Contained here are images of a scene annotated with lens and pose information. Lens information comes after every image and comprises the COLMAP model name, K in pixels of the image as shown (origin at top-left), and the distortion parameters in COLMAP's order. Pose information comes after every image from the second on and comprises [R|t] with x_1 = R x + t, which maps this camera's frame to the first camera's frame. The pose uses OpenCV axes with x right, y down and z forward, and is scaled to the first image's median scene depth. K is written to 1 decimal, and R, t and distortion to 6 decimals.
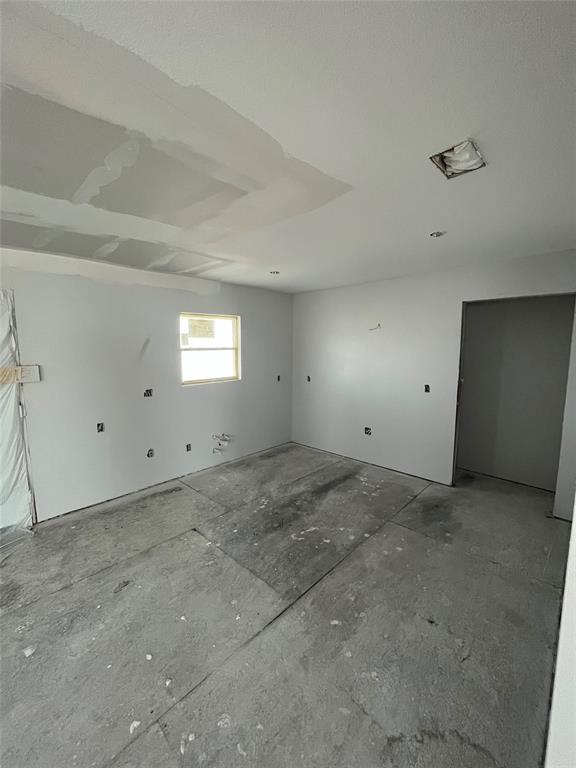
lens RADIAL K [[307.9, 0, 288.6], [0, 307.9, 385.0], [0, 0, 1]] dist [0.000252, -0.000050]
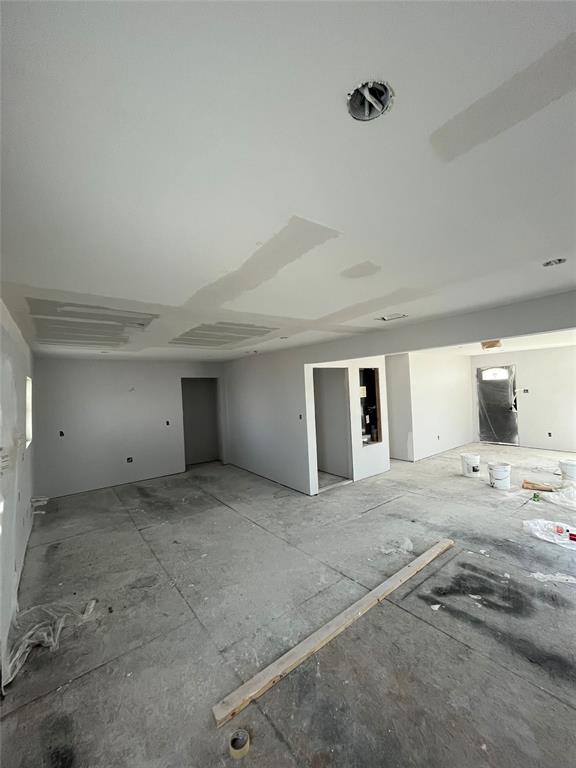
lens RADIAL K [[307.9, 0, 289.1], [0, 307.9, 382.9], [0, 0, 1]] dist [0.000252, -0.000050]
pose [[0.155911, 0.022364, 0.987518, -1.553420], [0.162452, 0.985550, -0.047967, -0.024604], [-0.974321, 0.167902, 0.150025, -0.009010]]
